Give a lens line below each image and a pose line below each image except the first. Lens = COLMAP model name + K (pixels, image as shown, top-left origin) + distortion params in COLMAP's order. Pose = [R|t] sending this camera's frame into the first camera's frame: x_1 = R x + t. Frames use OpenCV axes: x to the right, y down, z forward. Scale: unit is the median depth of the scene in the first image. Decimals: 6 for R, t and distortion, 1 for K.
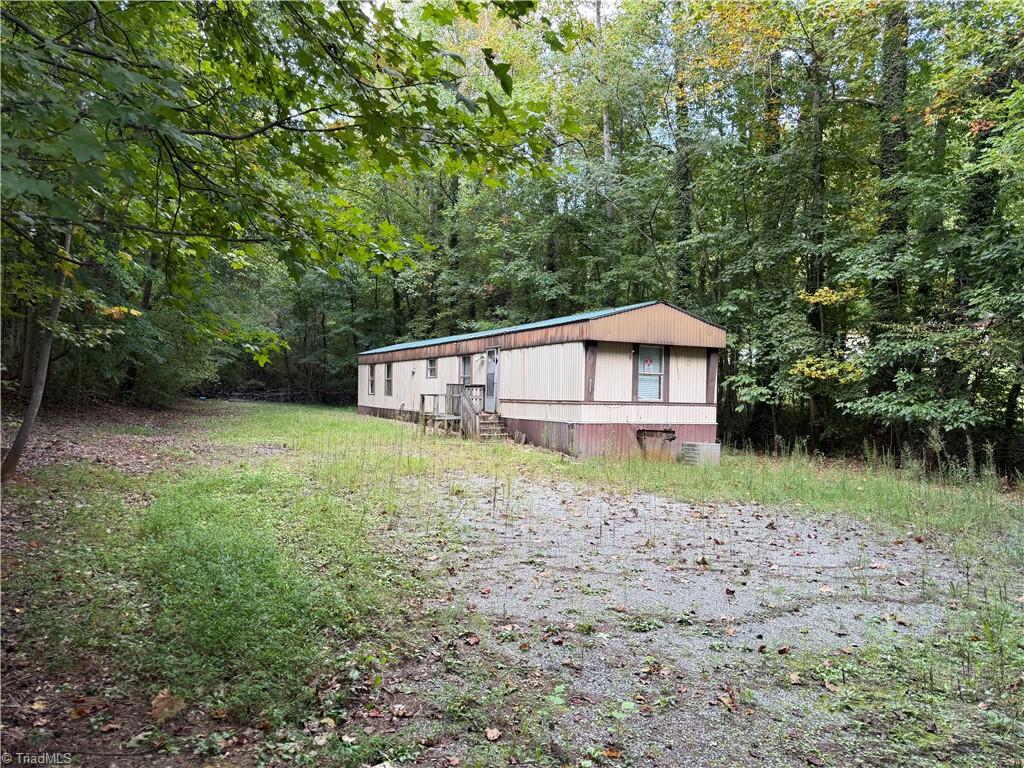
lens RADIAL K [[714.2, 0, 511.1], [0, 714.2, 392.7], [0, 0, 1]] dist [0.005895, -0.015238]
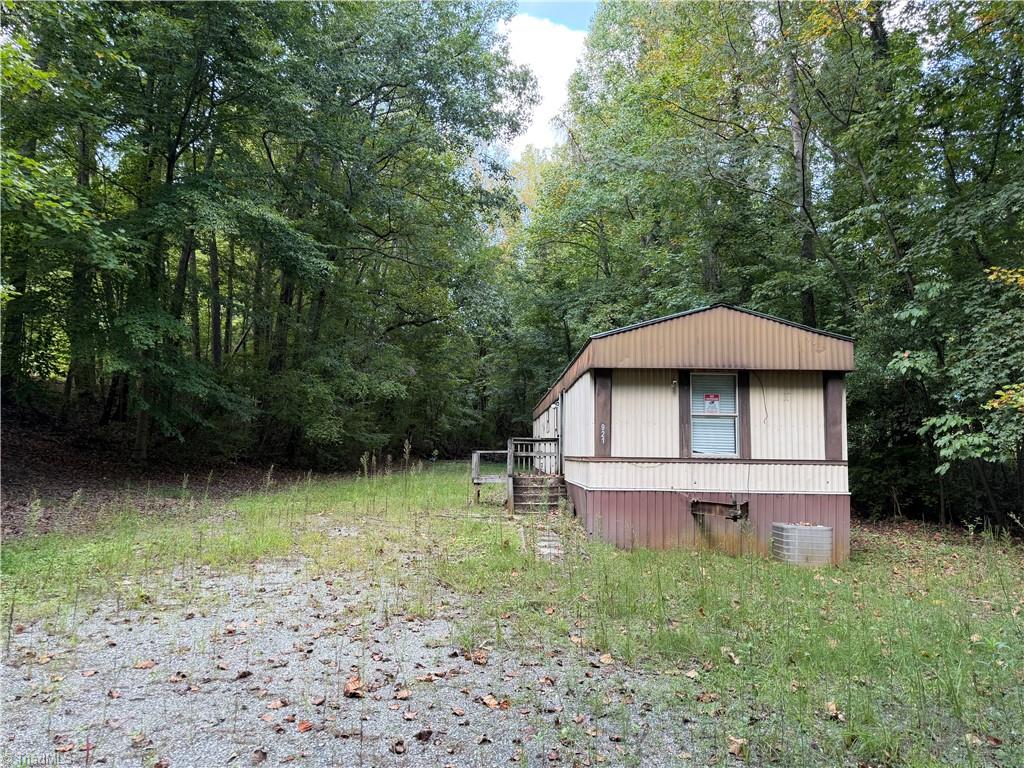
lens RADIAL K [[714.2, 0, 512.8], [0, 714.2, 381.0], [0, 0, 1]] dist [0.005895, -0.015238]
pose [[0.899088, -0.052992, -0.434549, 0.314178], [0.007445, 0.994354, -0.105855, 0.010457], [0.437705, 0.091937, 0.894406, 0.328947]]
